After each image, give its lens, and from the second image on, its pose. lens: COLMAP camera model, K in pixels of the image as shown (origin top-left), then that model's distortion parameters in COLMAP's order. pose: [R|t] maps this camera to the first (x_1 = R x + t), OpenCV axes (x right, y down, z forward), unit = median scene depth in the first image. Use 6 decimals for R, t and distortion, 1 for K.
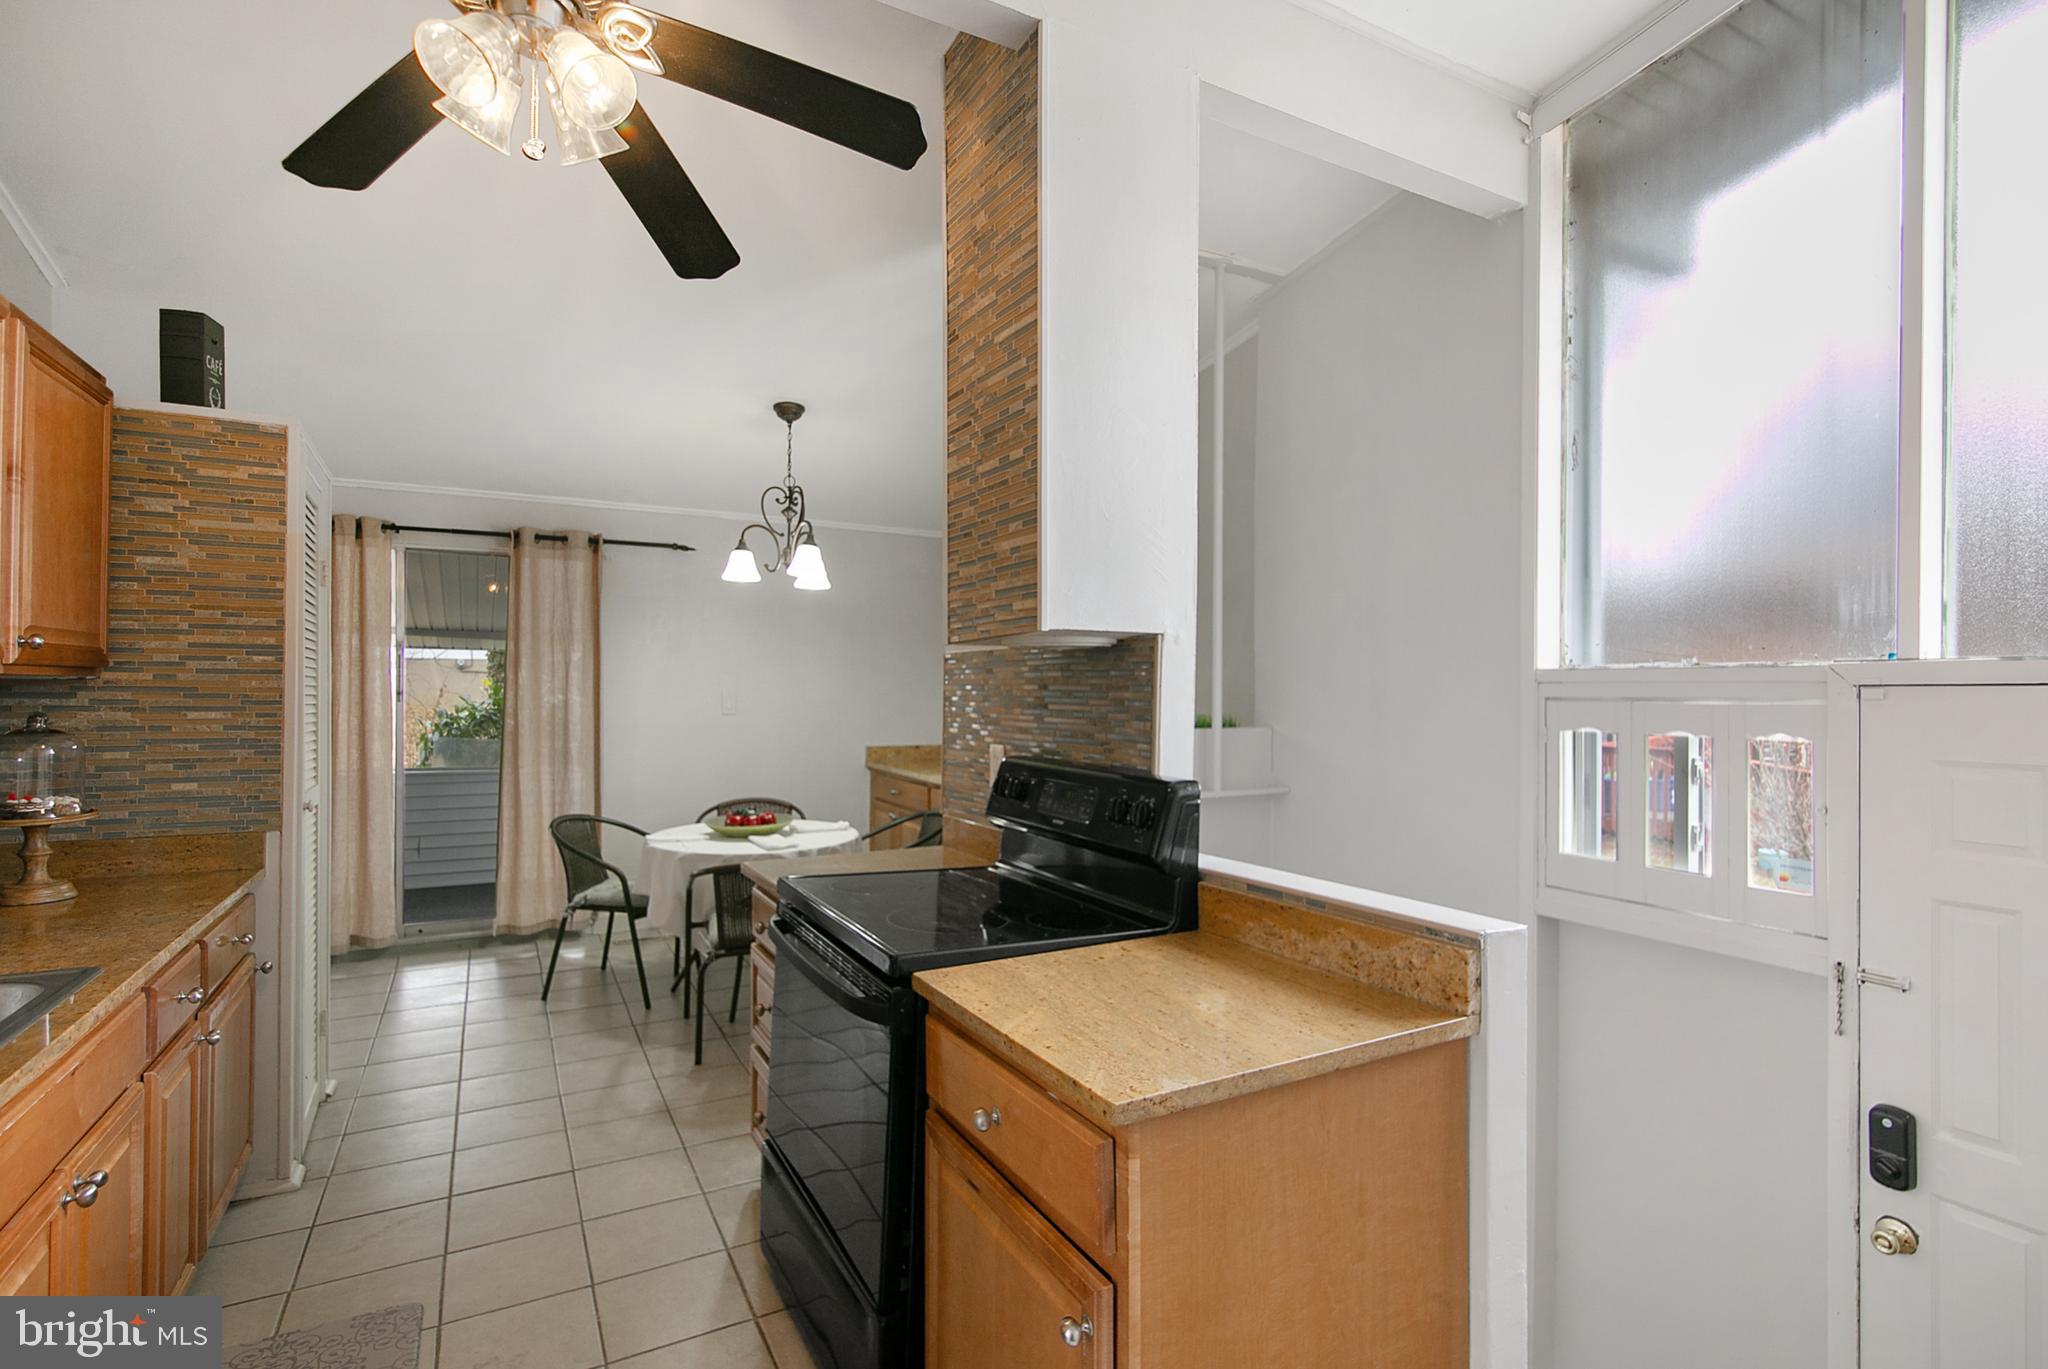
lens RADIAL K [[981.0, 0, 1049.0], [0, 981.0, 693.0], [0, 0, 1]] dist [-0.012777, -0.000126]
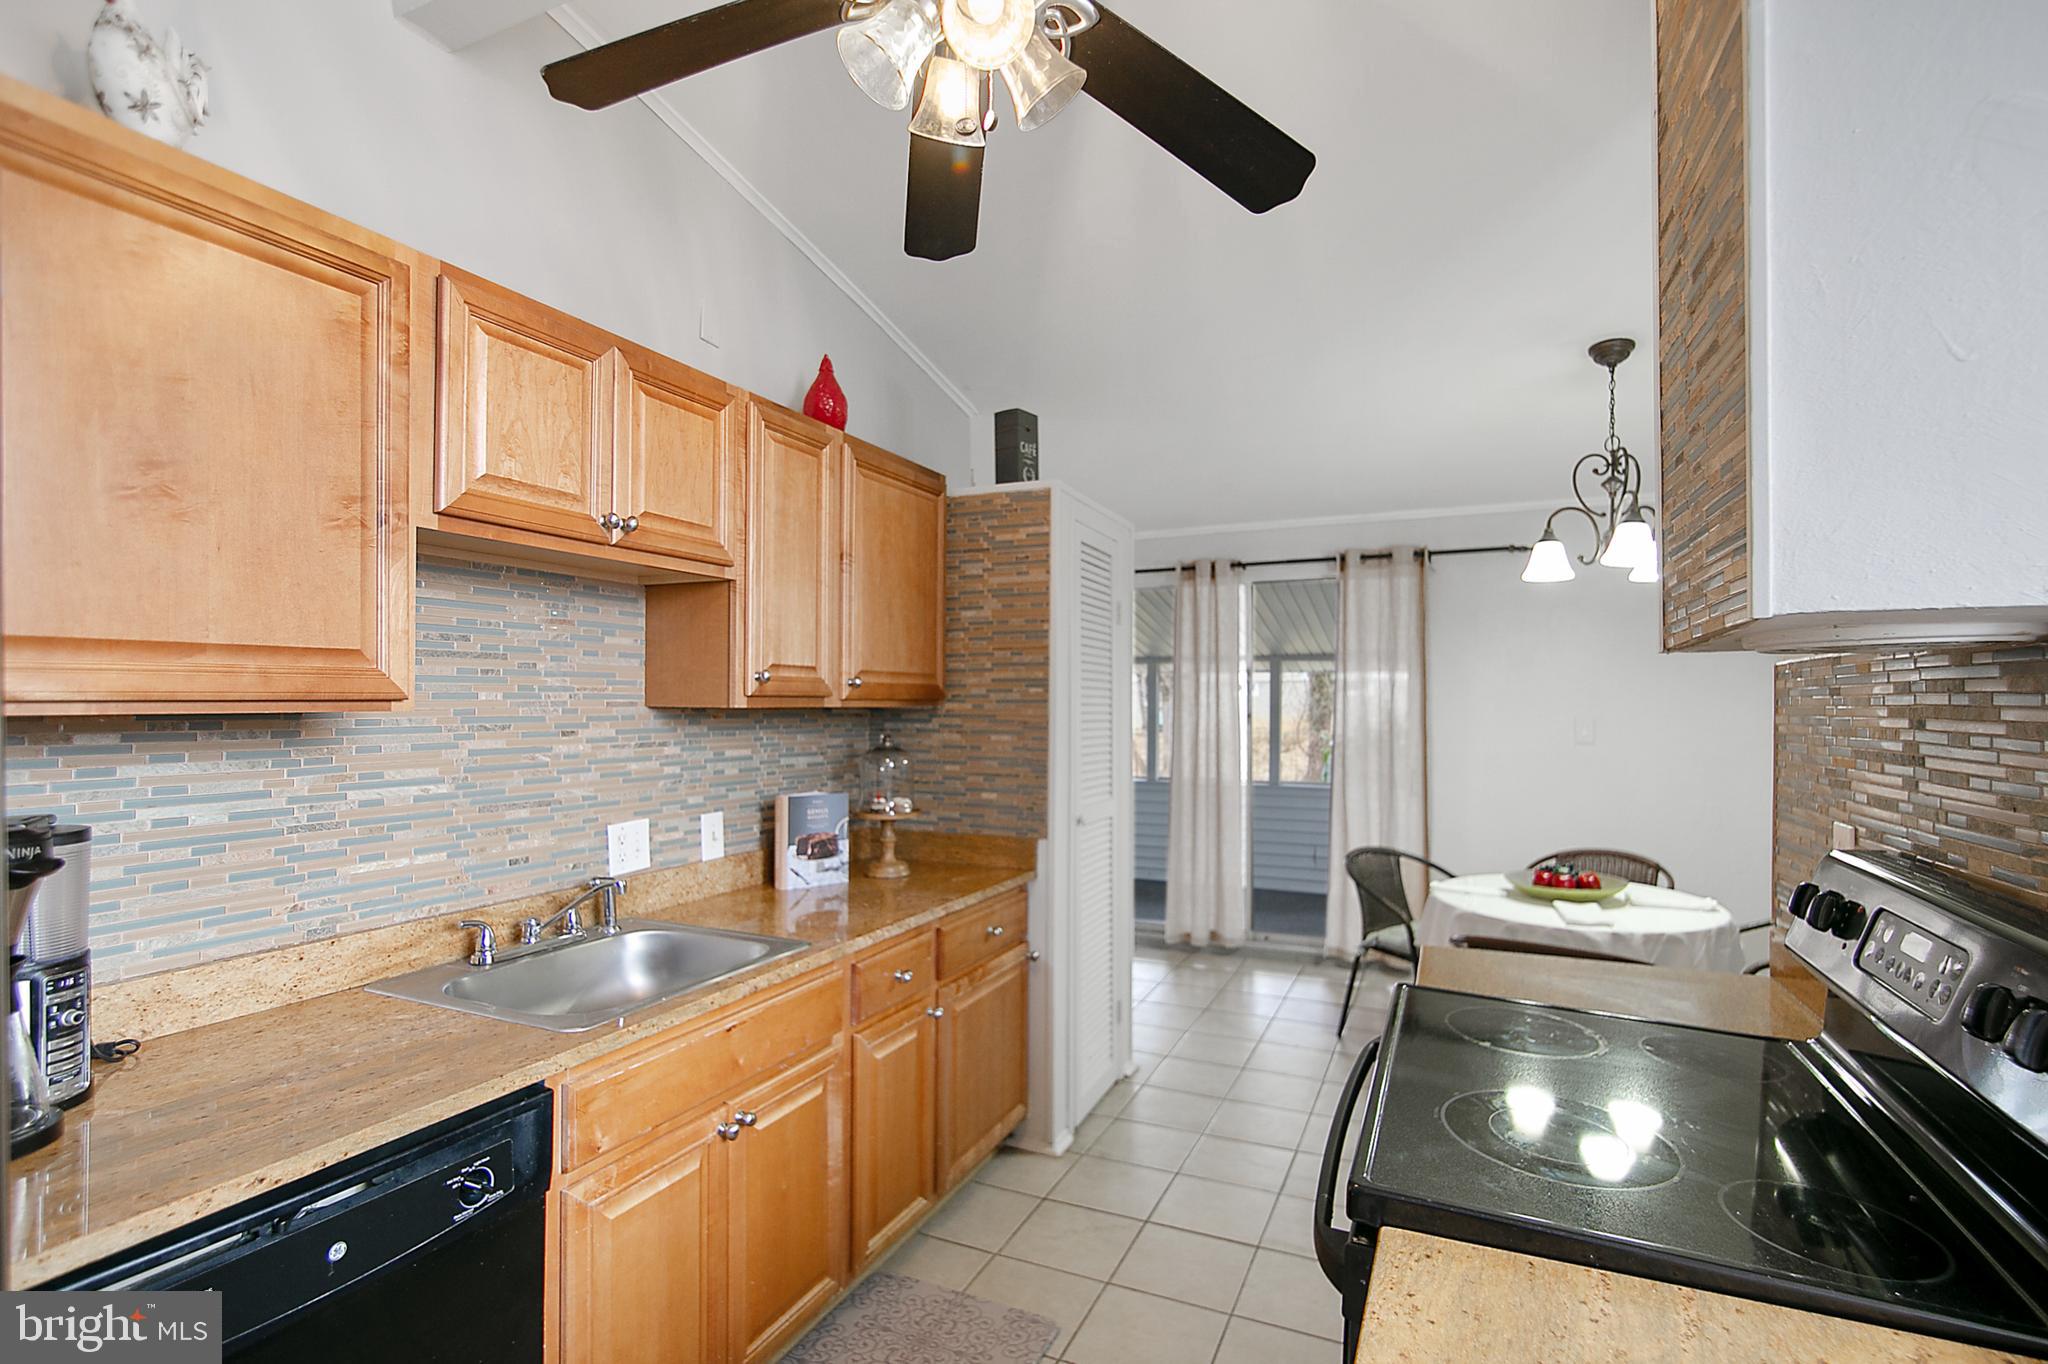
lens RADIAL K [[969.6, 0, 1032.4], [0, 969.6, 702.3], [0, 0, 1]] dist [-0.001851, -0.000154]
pose [[0.585090, -0.004594, -0.810955, 0.082171], [-0.002057, 0.999972, -0.007149, -0.007832], [0.810965, 0.005851, 0.585065, 0.194986]]
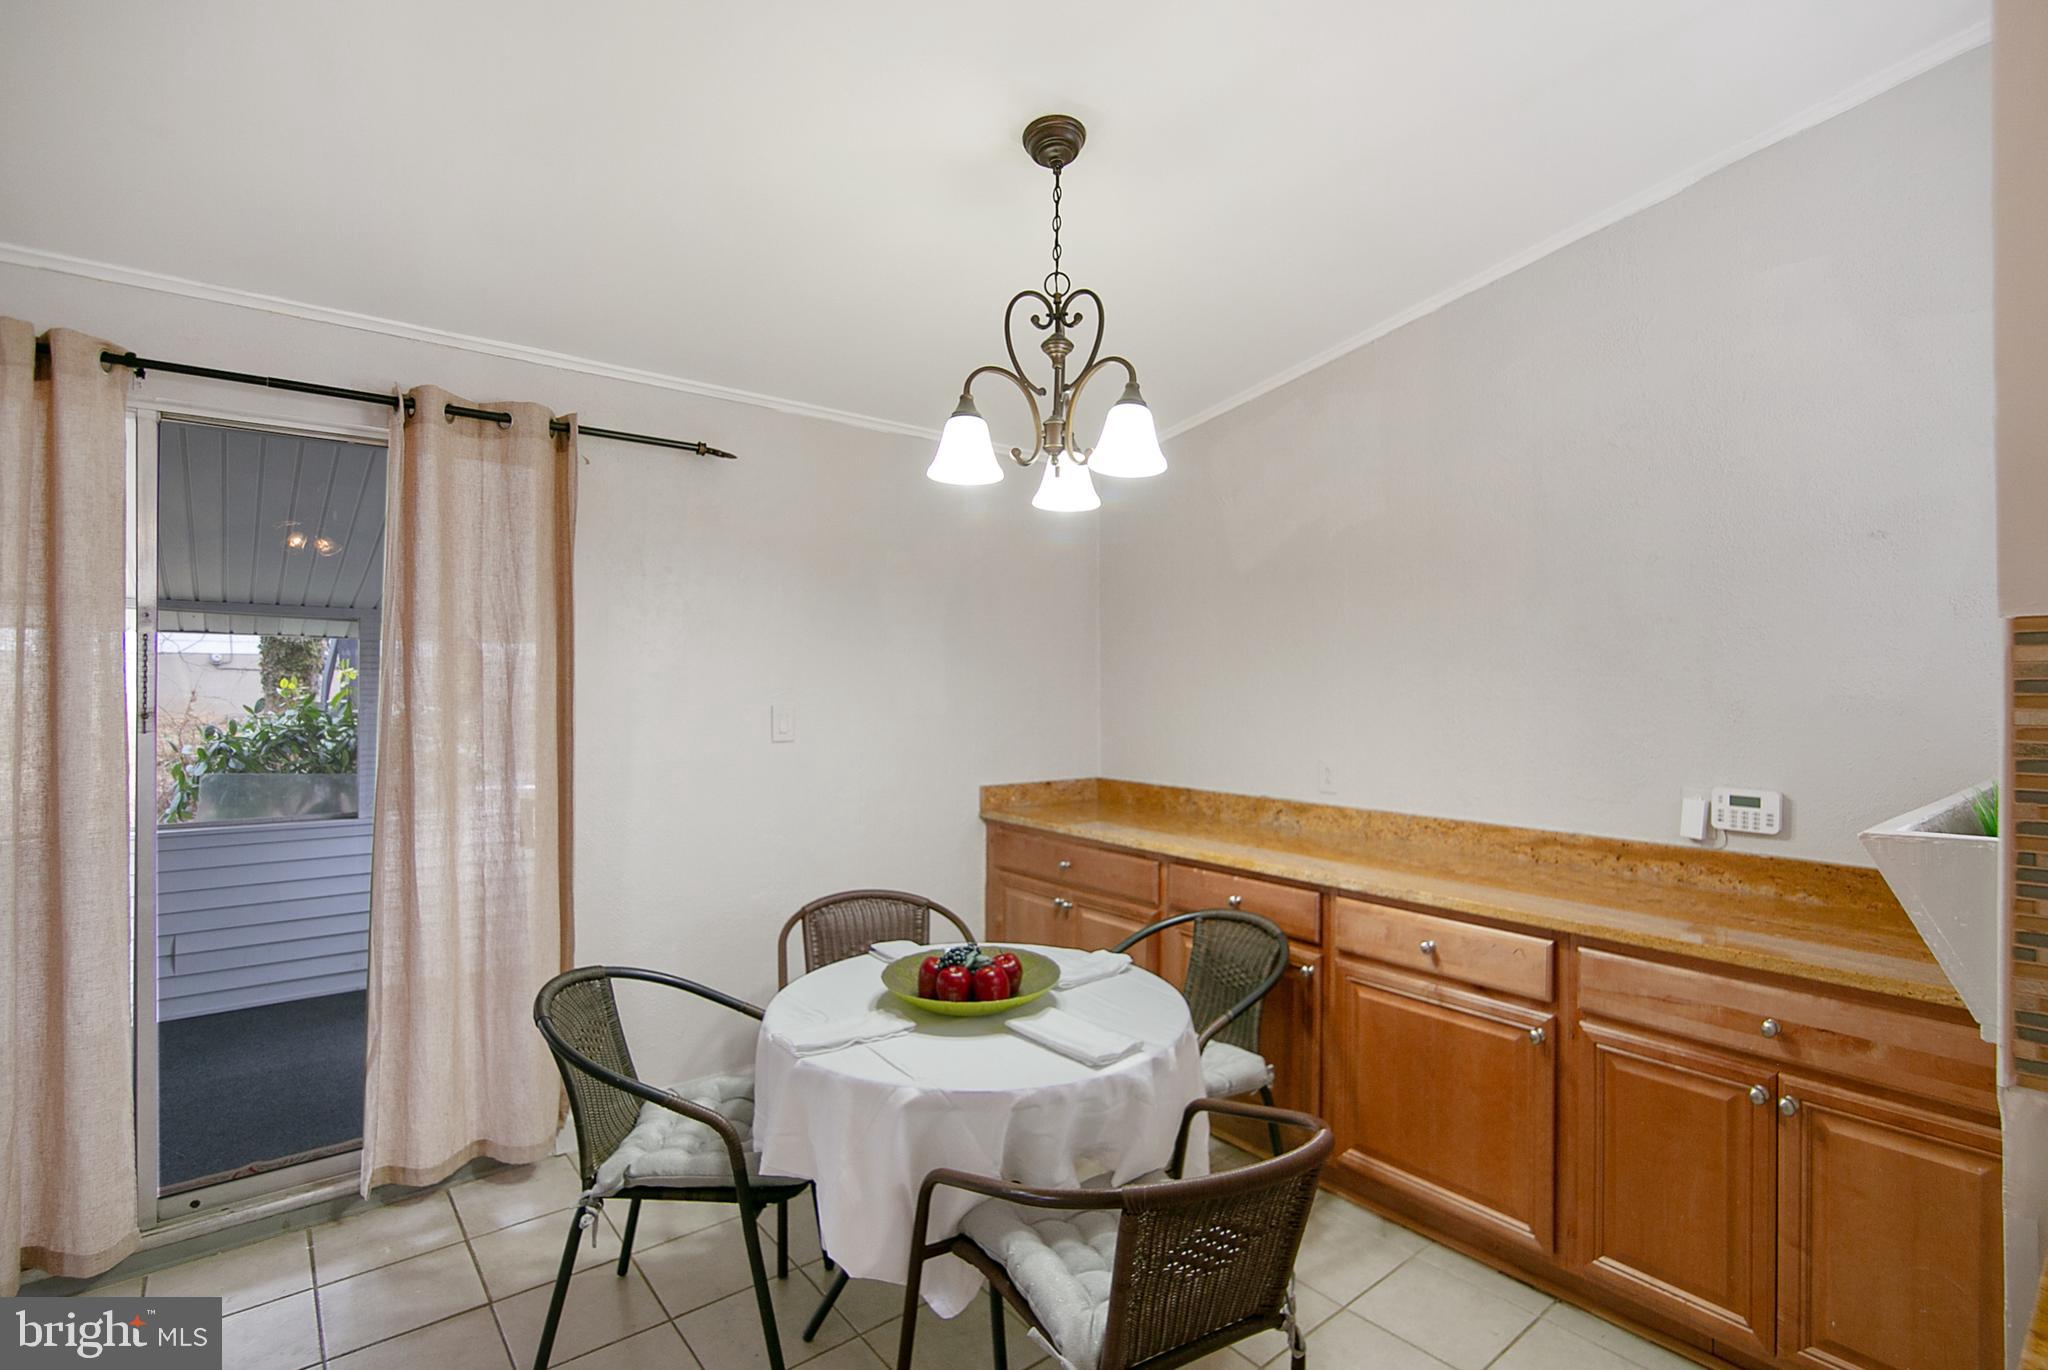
lens RADIAL K [[961.4, 0, 1024.0], [0, 961.4, 685.0], [0, 0, 1]] dist [0.002308, 0.000935]
pose [[0.986830, -0.004169, 0.161709, -0.363202], [0.004747, 0.999984, -0.003188, -0.012703], [-0.161693, 0.003913, 0.986833, 0.530166]]
